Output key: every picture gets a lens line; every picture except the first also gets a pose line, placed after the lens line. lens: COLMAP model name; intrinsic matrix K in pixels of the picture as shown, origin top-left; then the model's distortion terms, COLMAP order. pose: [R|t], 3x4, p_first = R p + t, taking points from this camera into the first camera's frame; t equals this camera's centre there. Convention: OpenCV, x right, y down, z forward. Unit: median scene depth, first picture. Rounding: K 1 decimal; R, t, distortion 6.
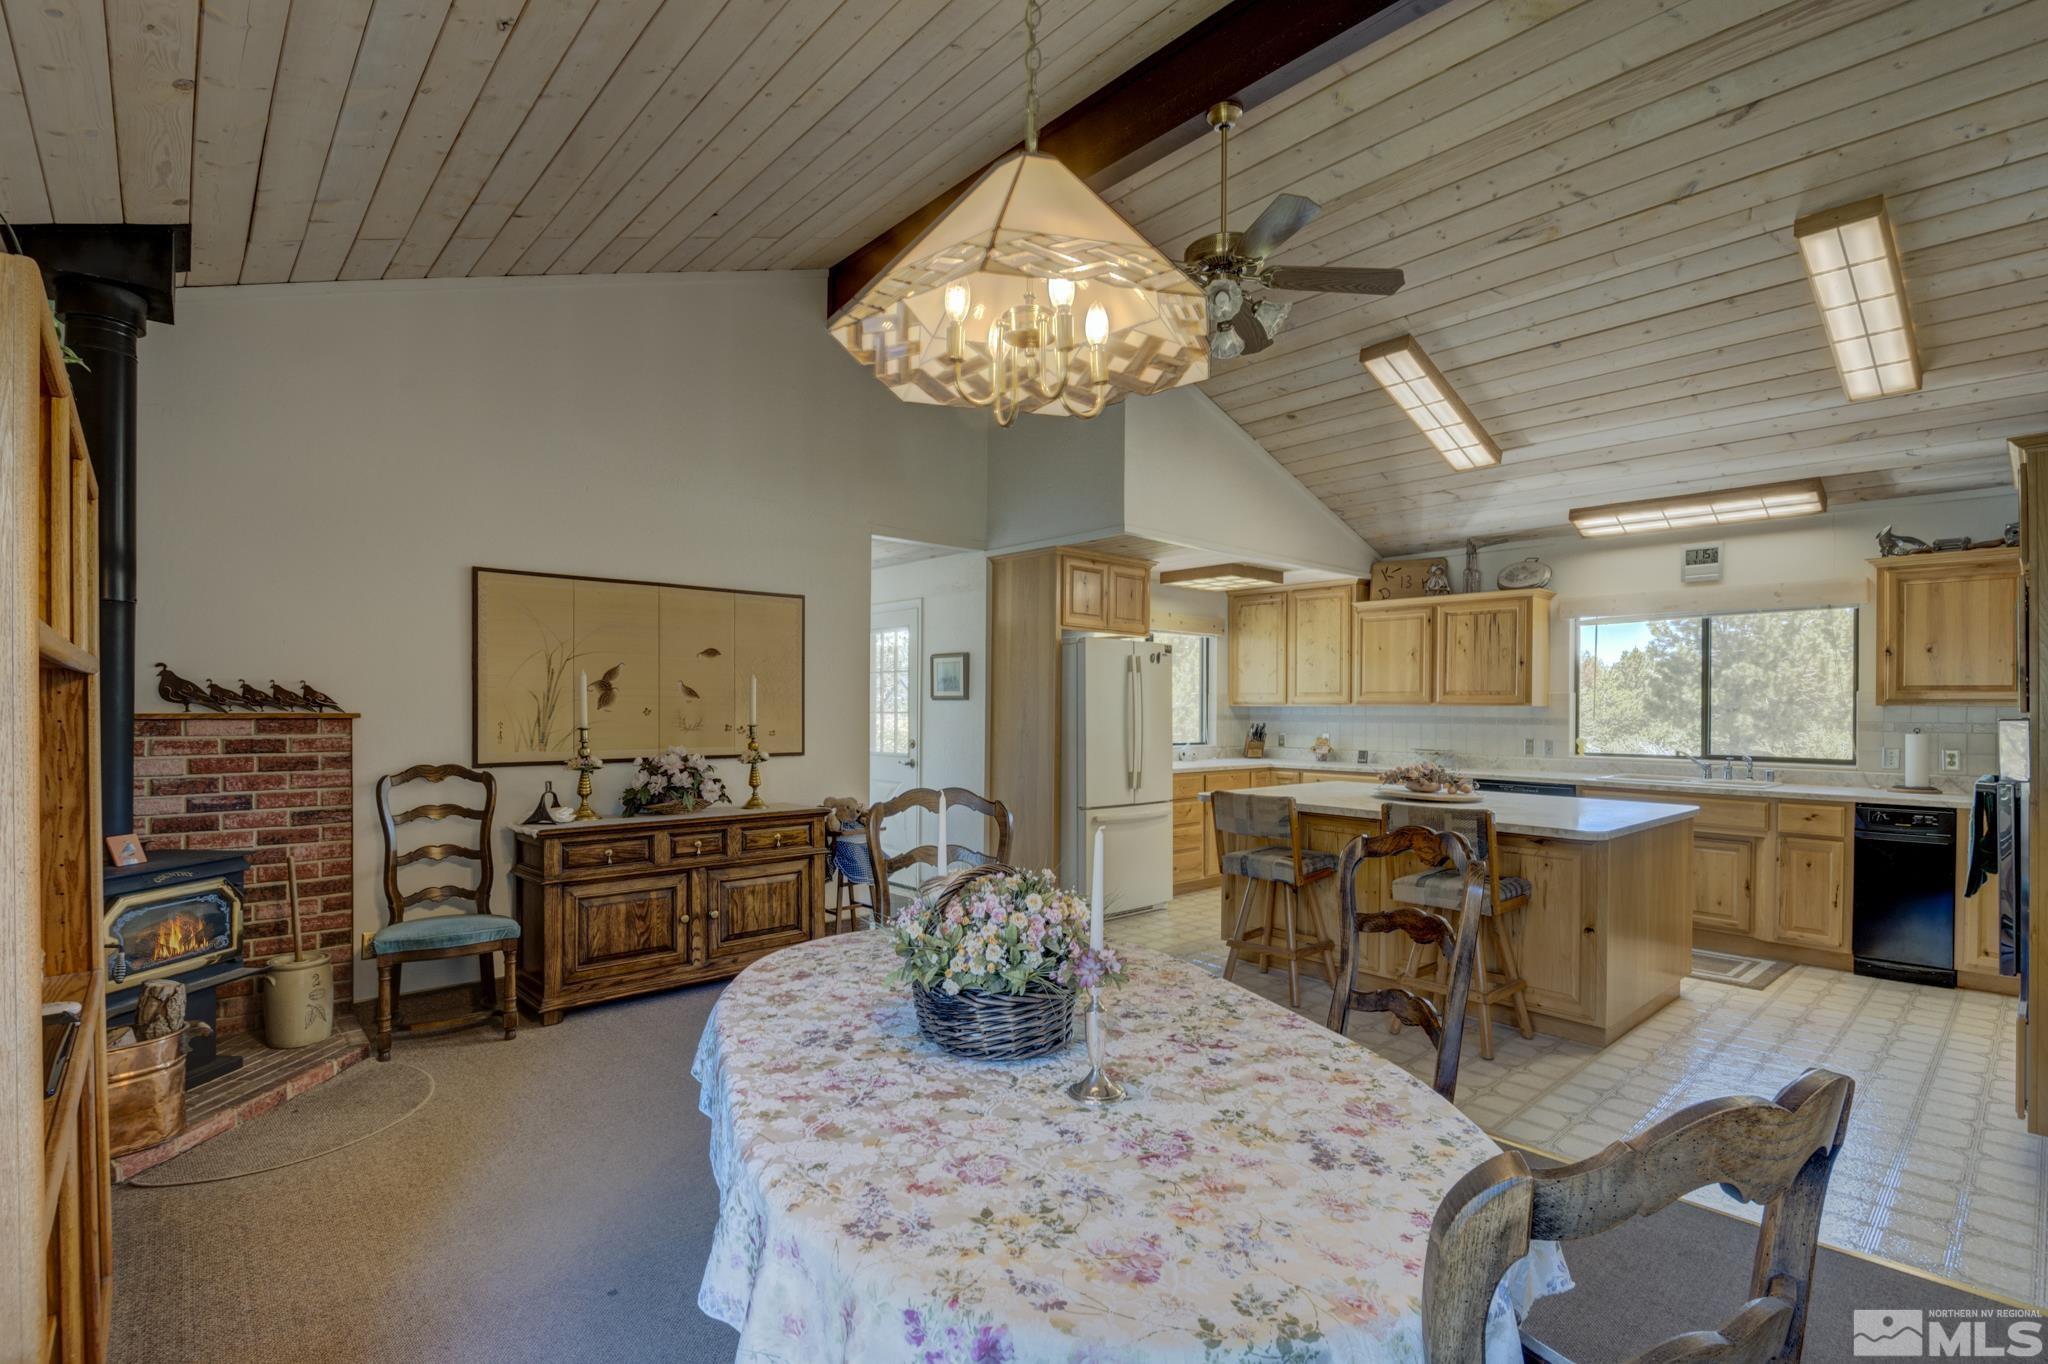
lens RADIAL K [[980.6, 0, 1064.2], [0, 980.6, 706.2], [0, 0, 1]] dist [-0.001084, -0.018399]
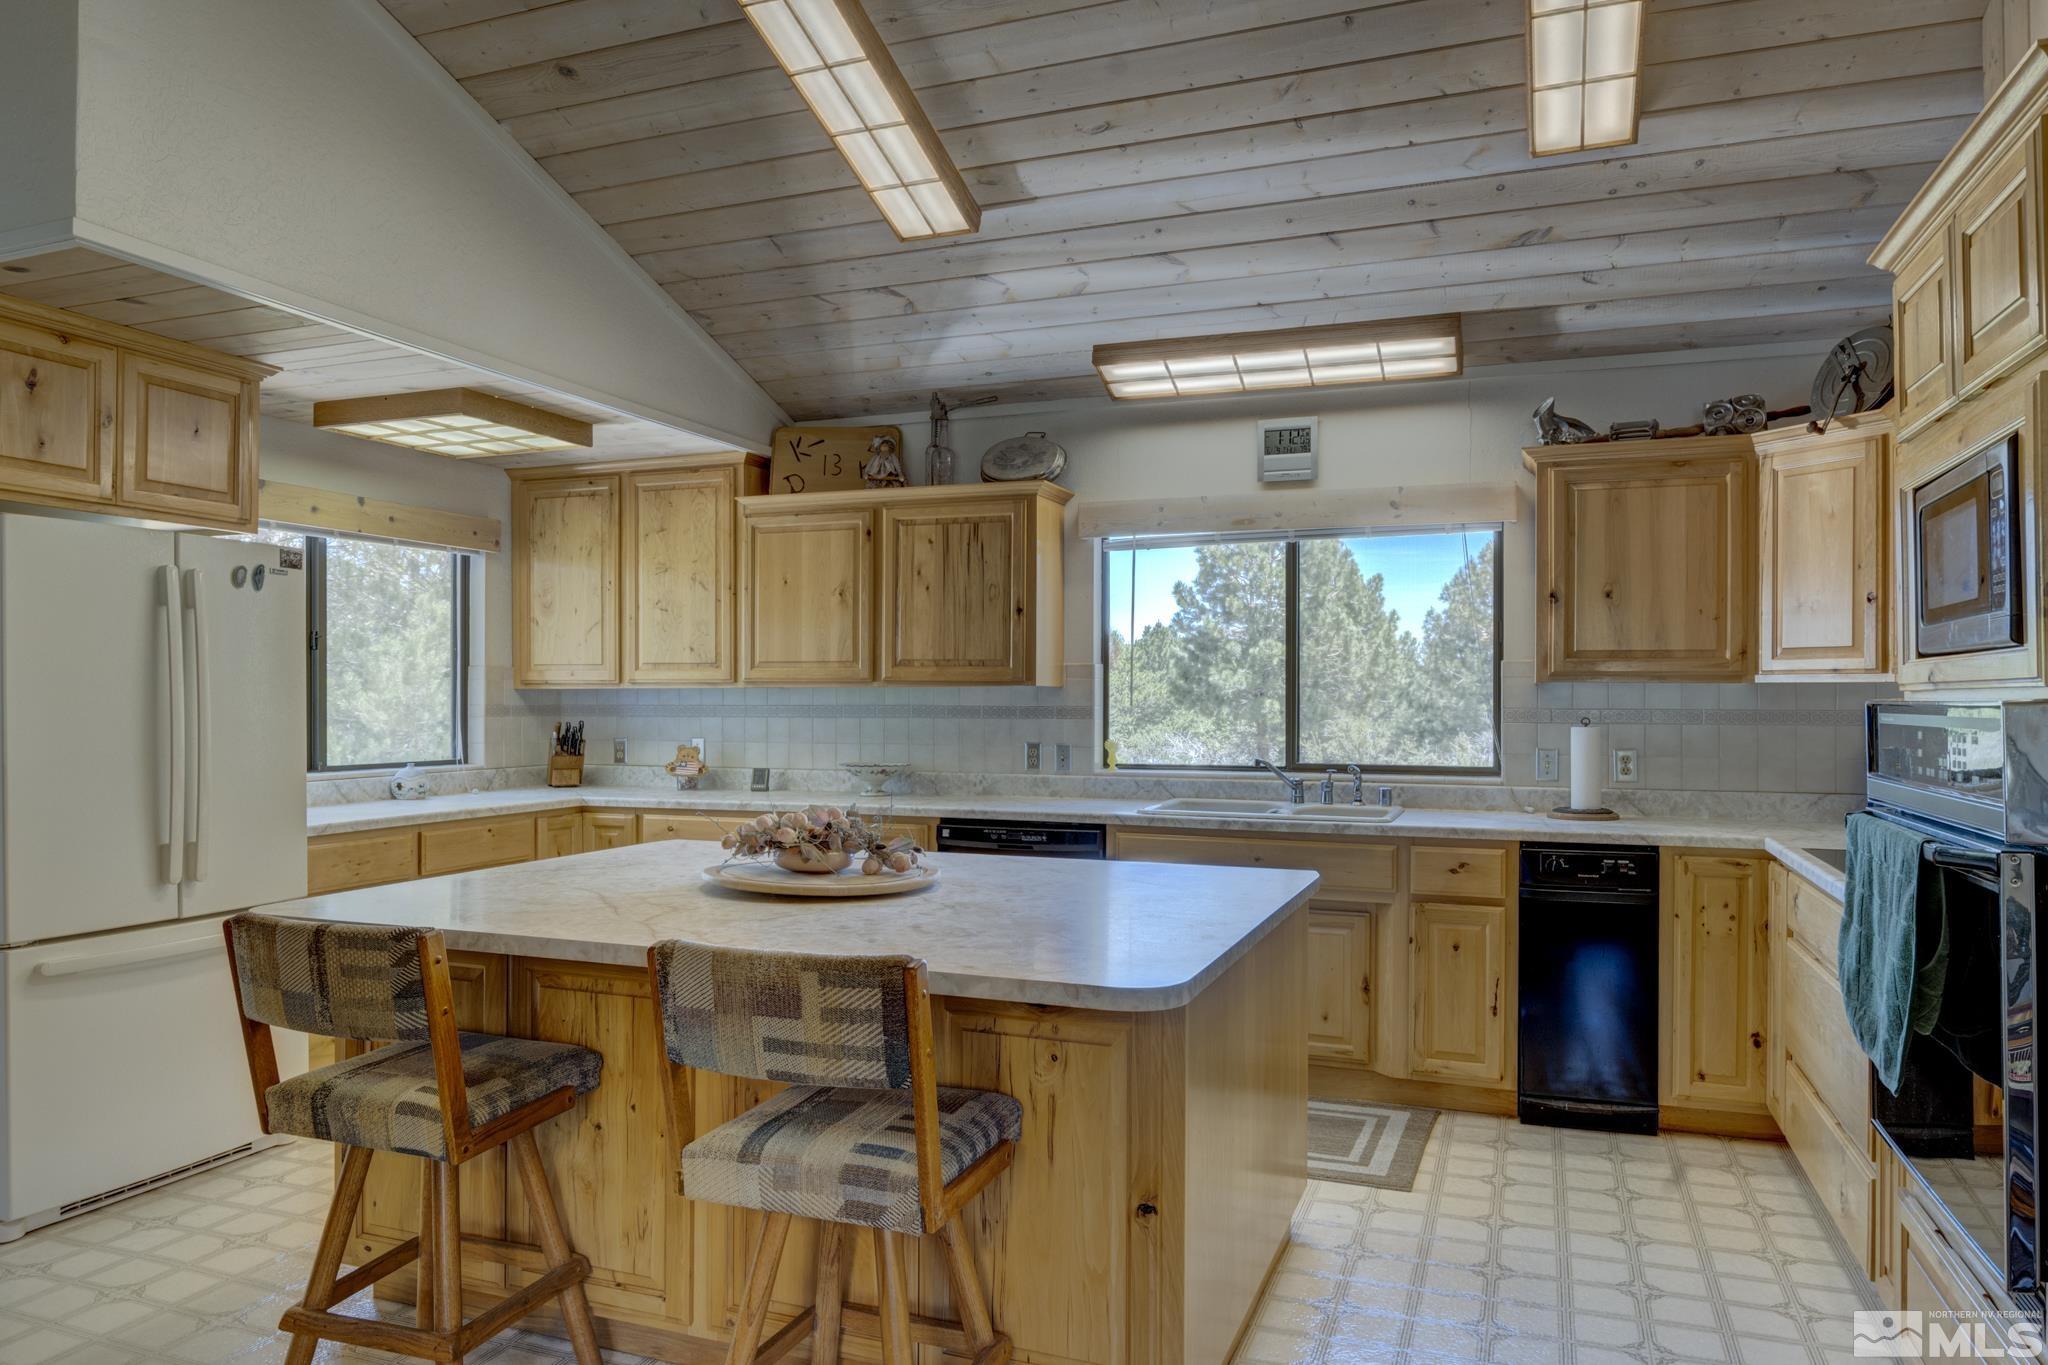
lens RADIAL K [[1309.9, 0, 1061.9], [0, 1309.9, 688.8], [0, 0, 1]] dist [-0.002379, -0.001359]
pose [[0.897909, -0.003123, 0.440170, 0.165261], [0.004518, 0.999988, -0.002123, 0.003580], [-0.440158, 0.003895, 0.897912, 0.327777]]
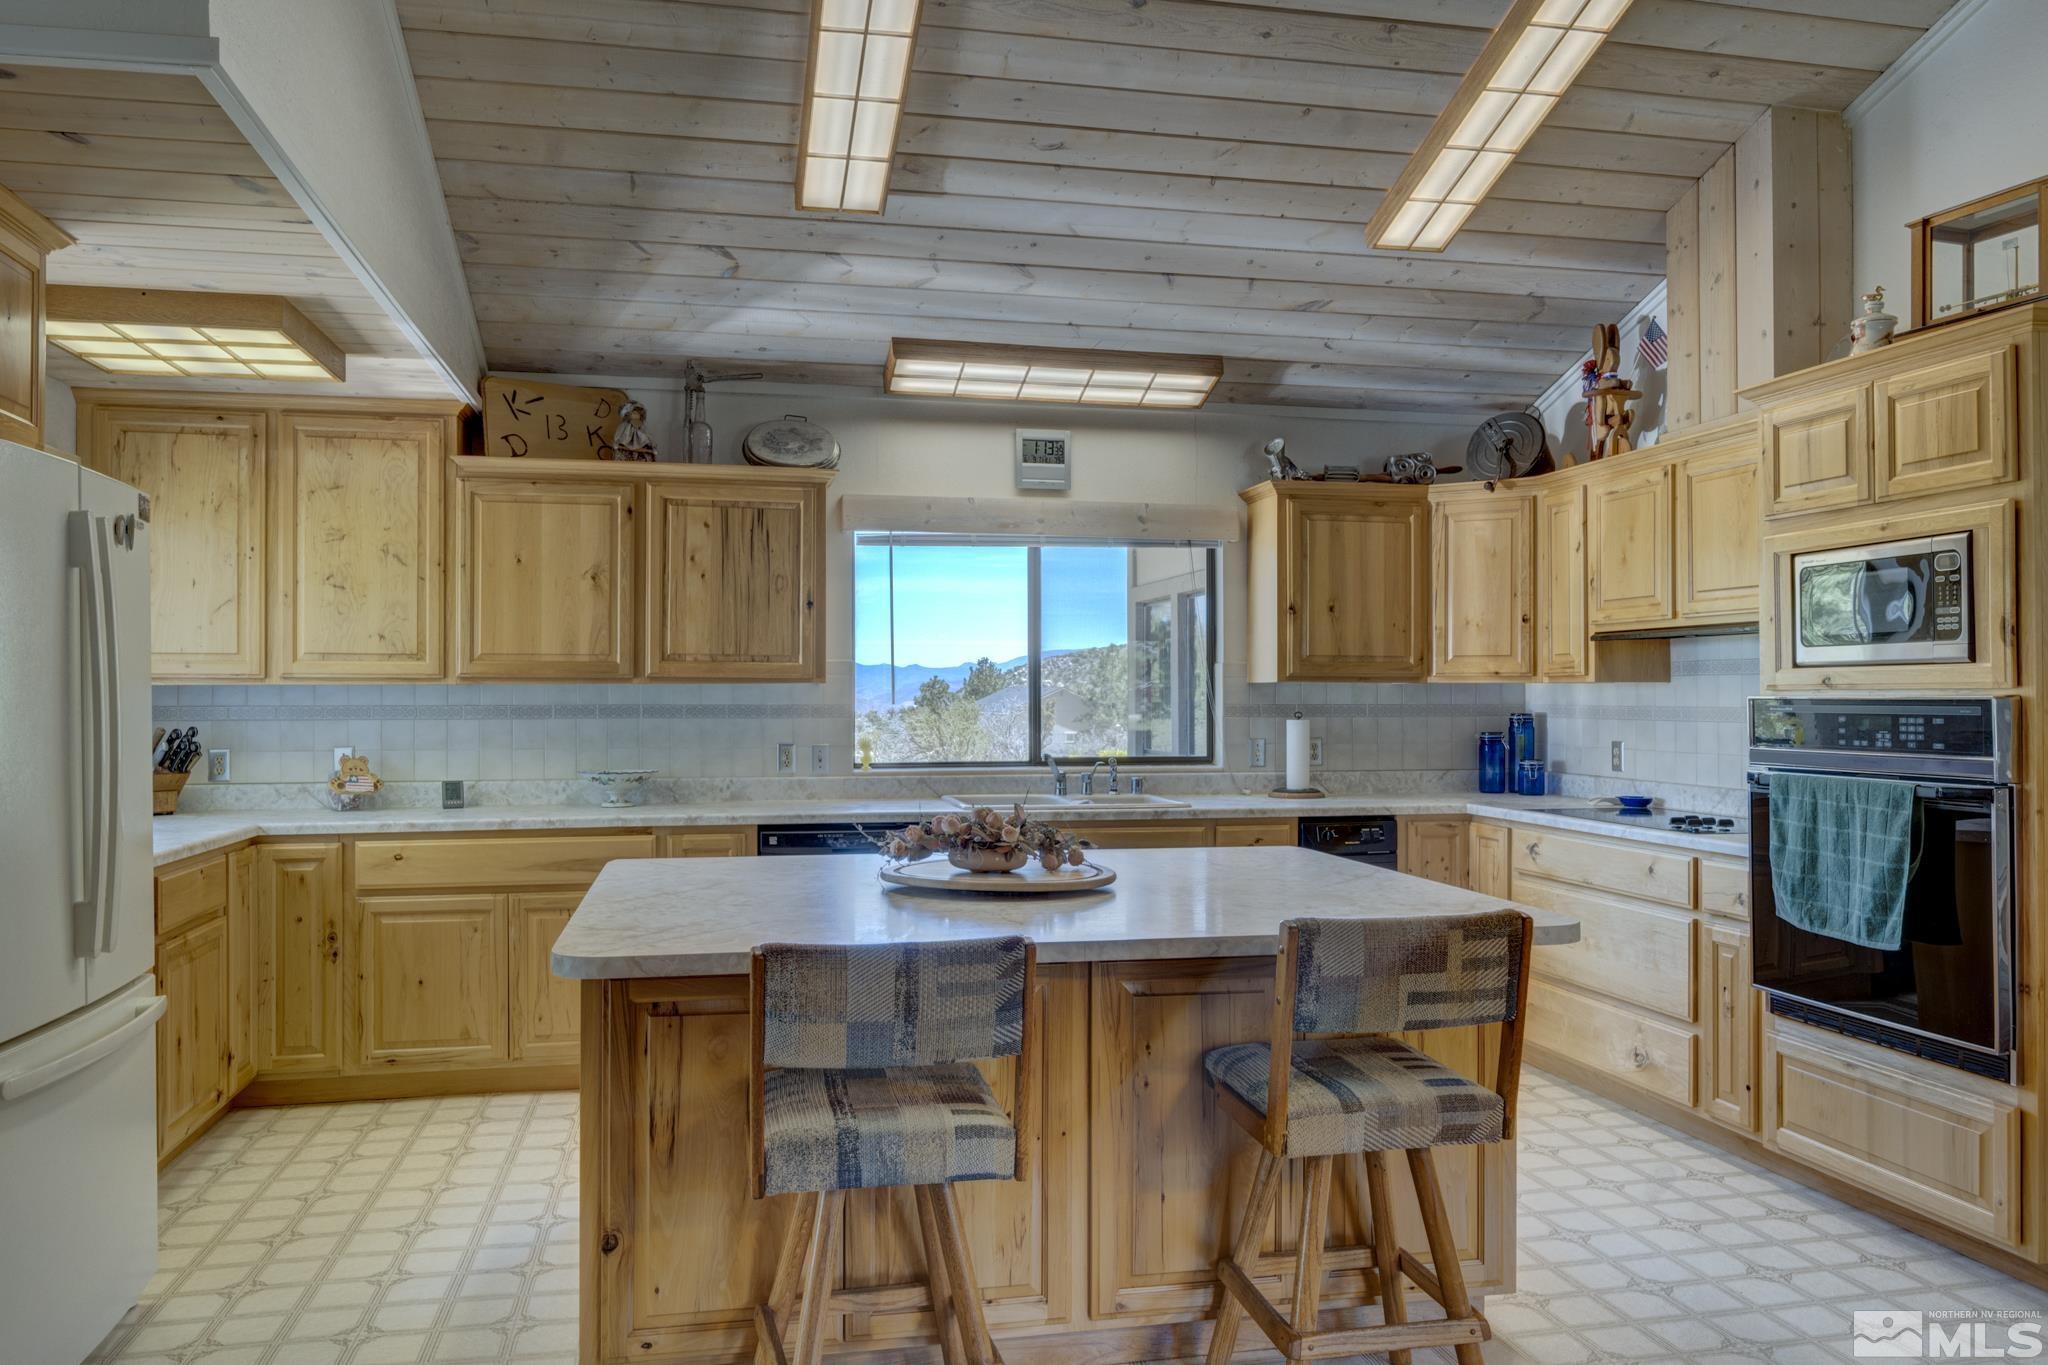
lens RADIAL K [[1404.9, 0, 1024.0], [0, 1404.9, 682.5], [0, 0, 1]] dist [-0.001179, -0.001173]
pose [[0.527289, 0.000734, 0.849686, -0.142381], [0.002798, 0.999993, -0.002601, 0.001930], [-0.849681, 0.003749, 0.527283, 0.527287]]
